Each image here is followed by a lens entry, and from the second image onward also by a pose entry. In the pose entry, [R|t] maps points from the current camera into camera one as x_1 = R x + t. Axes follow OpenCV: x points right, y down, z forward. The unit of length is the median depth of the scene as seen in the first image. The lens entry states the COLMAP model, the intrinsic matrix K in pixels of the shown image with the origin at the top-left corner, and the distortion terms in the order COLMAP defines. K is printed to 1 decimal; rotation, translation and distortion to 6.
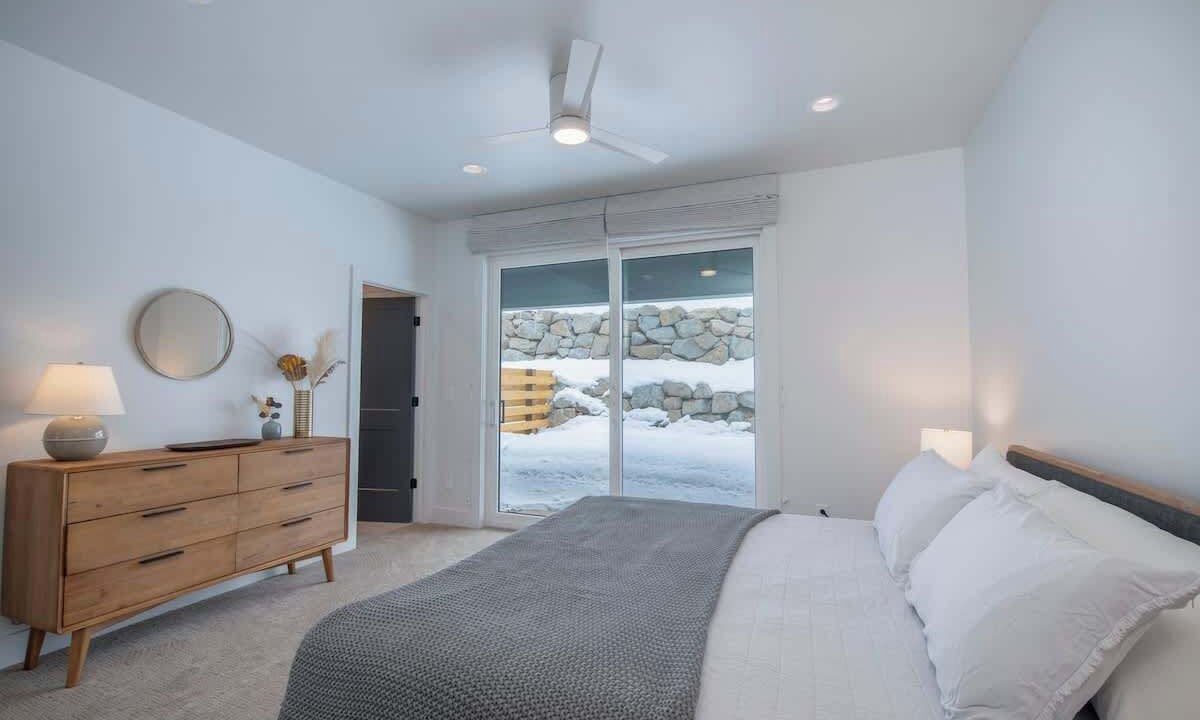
lens RADIAL K [[565.5, 0, 600.0], [0, 565.5, 360.0], [0, 0, 1]] dist [-0.001123, 0.000111]
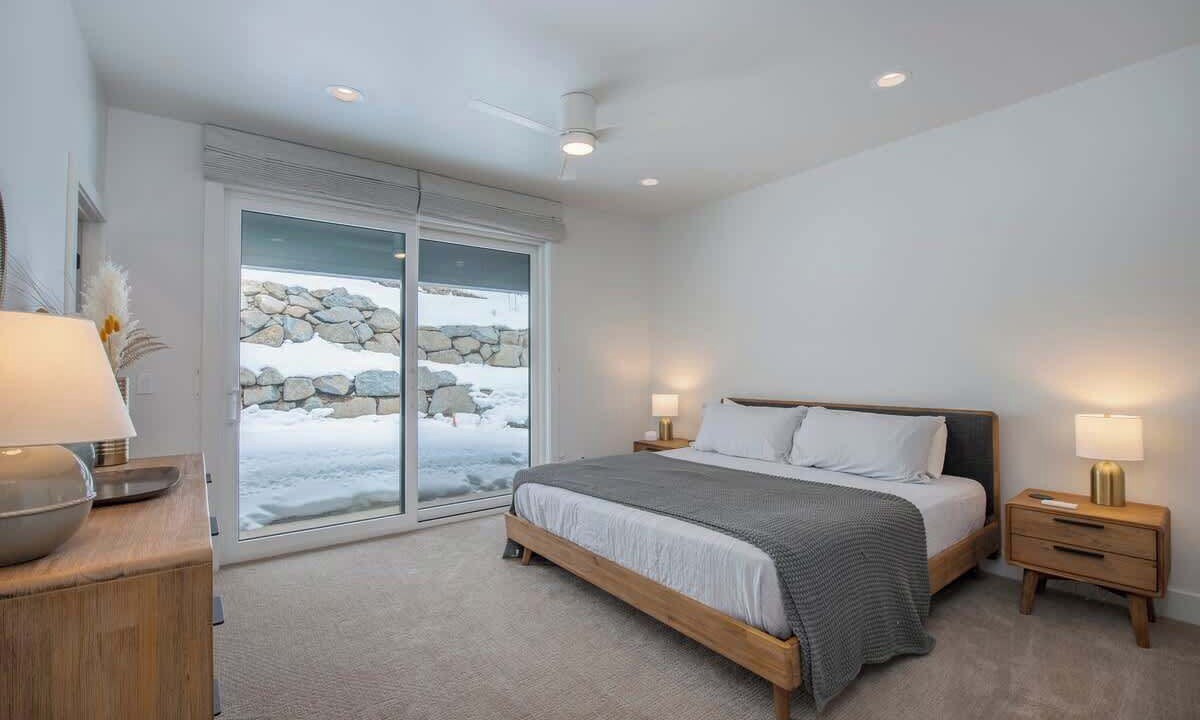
lens RADIAL K [[565.5, 0, 600.0], [0, 565.5, 360.0], [0, 0, 1]] dist [-0.001123, 0.000111]
pose [[0.454904, 0.013676, 0.890435, -0.374370], [-0.036278, 0.999337, 0.003185, 0.008671], [-0.889801, -0.033752, 0.455099, 0.154350]]
